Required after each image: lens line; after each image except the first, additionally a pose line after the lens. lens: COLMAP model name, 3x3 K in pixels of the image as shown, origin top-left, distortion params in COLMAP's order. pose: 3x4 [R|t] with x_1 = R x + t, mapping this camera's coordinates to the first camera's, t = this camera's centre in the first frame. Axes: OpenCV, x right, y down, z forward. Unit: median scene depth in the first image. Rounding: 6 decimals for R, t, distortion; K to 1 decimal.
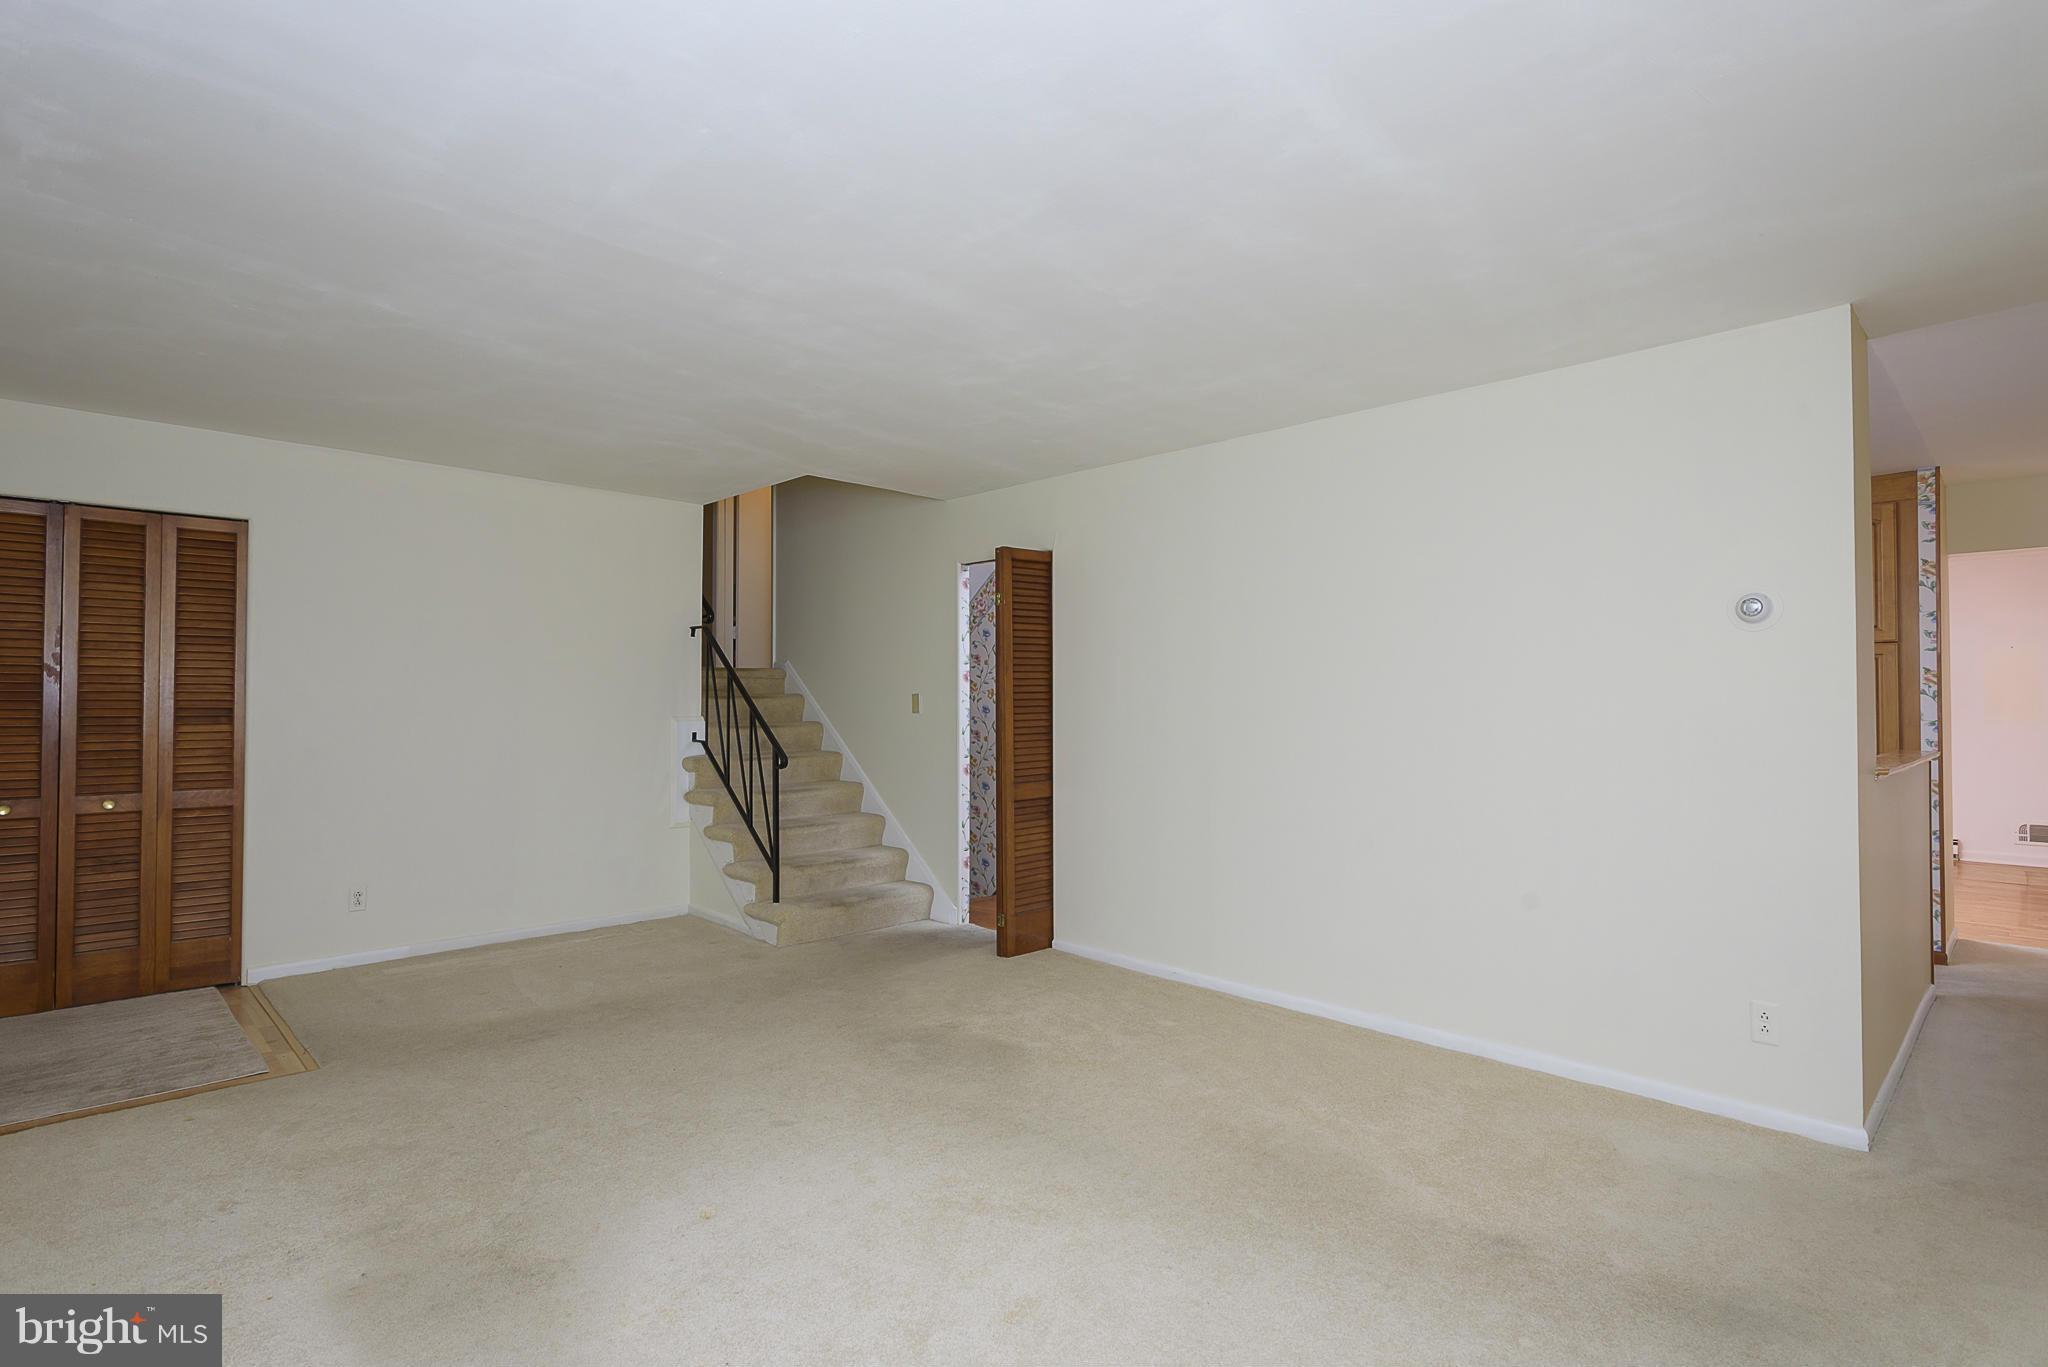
lens RADIAL K [[1096.8, 0, 1020.9], [0, 1096.8, 681.7], [0, 0, 1]] dist [0.003474, -0.000252]
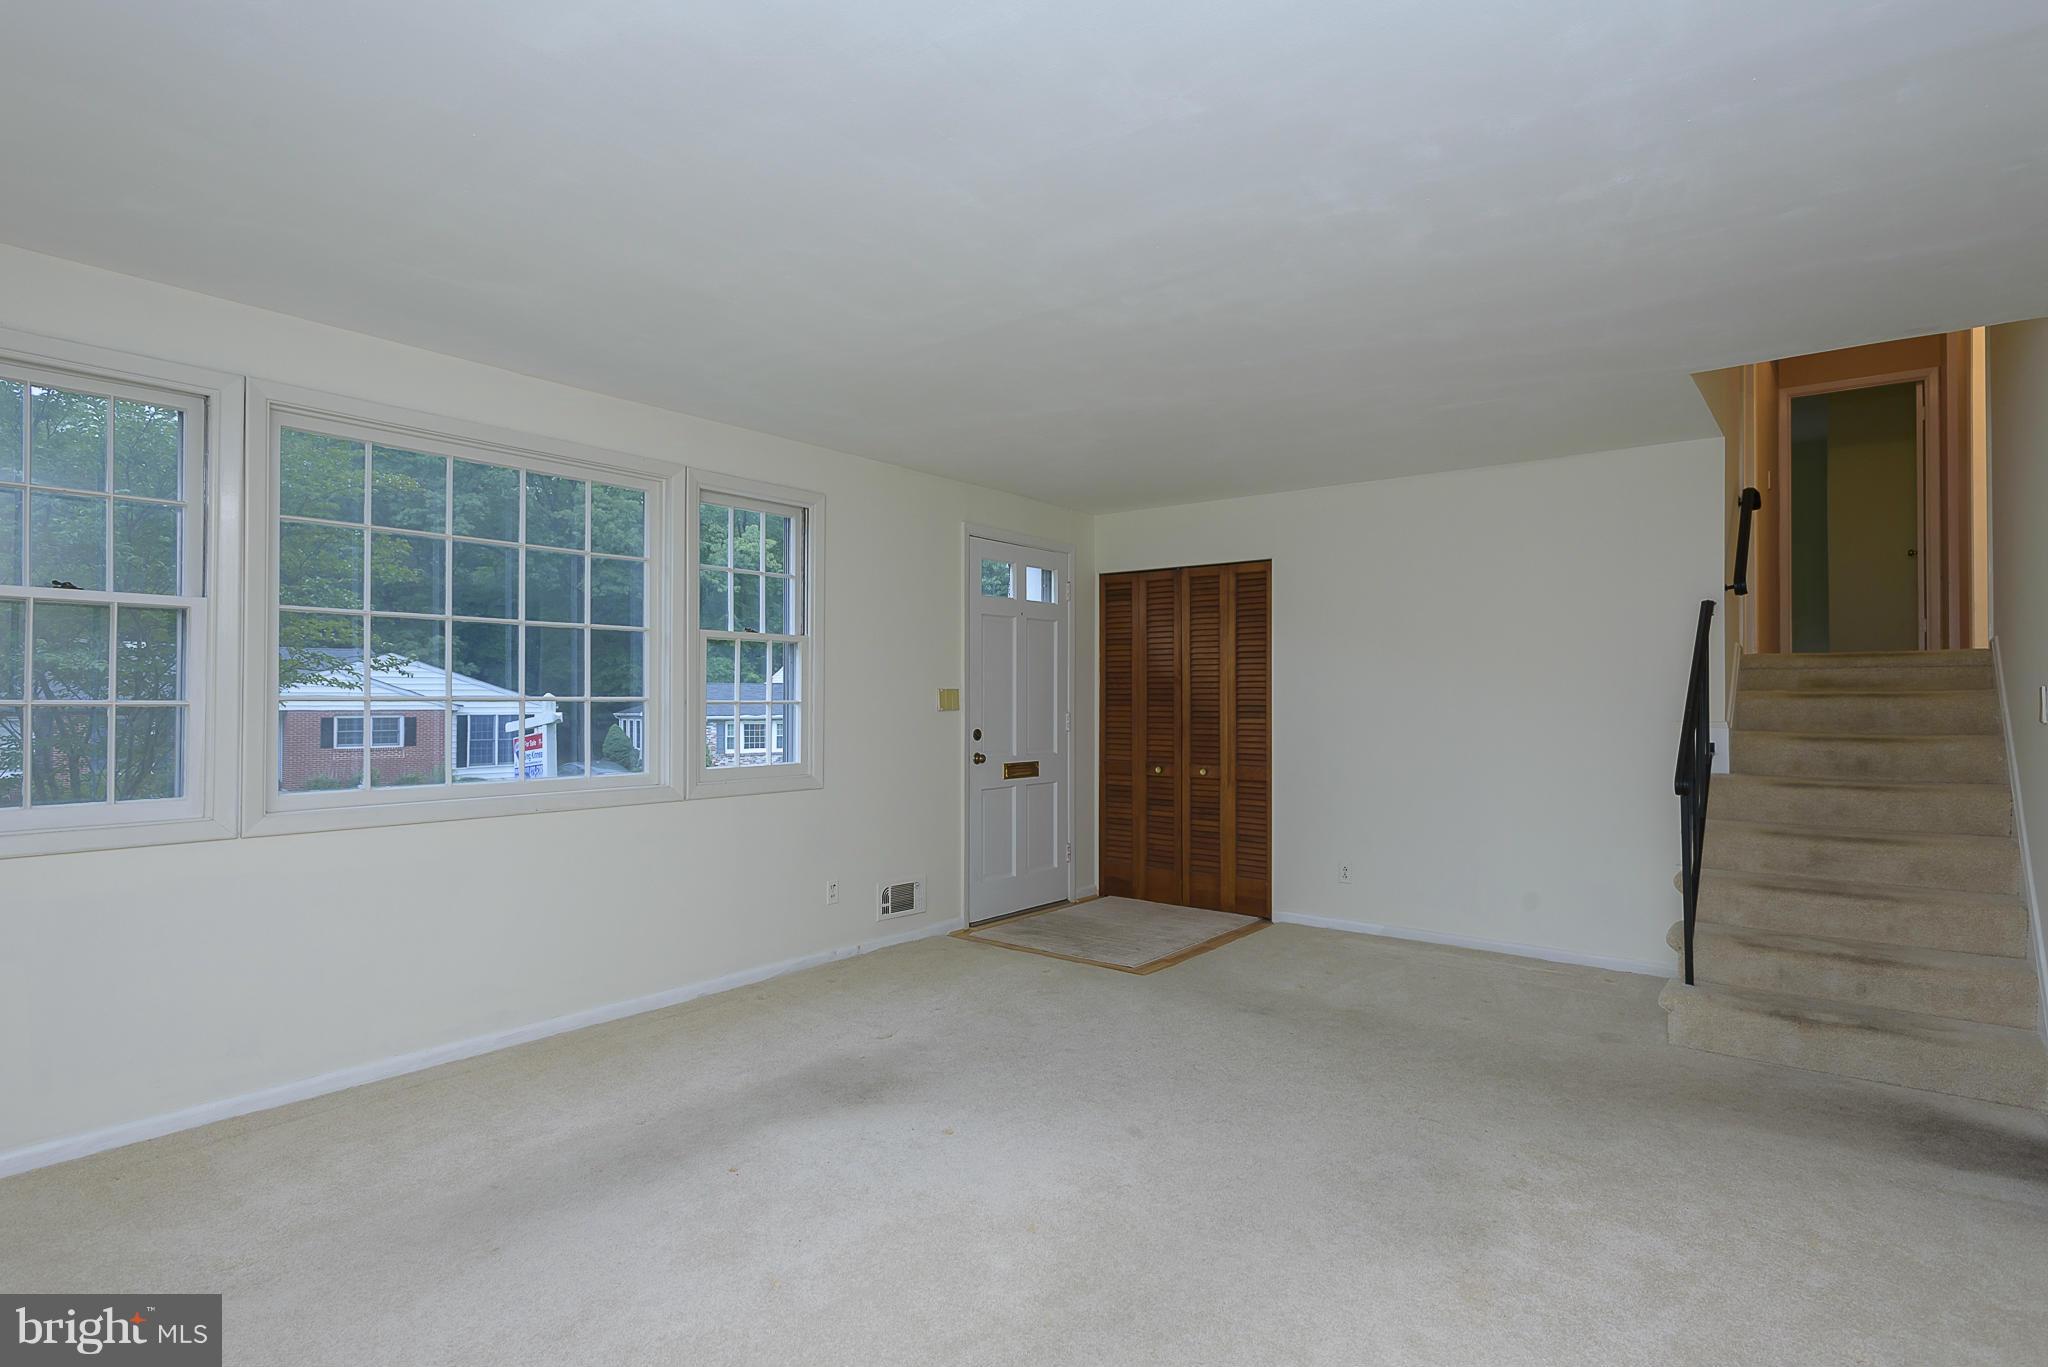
lens RADIAL K [[1096.8, 0, 1020.3], [0, 1096.8, 689.7], [0, 0, 1]] dist [0.003474, -0.000252]
pose [[0.070622, -0.014163, -0.997403, 0.579898], [0.005438, 0.999890, -0.013813, 0.022662], [0.997488, -0.004448, 0.070692, 0.656161]]
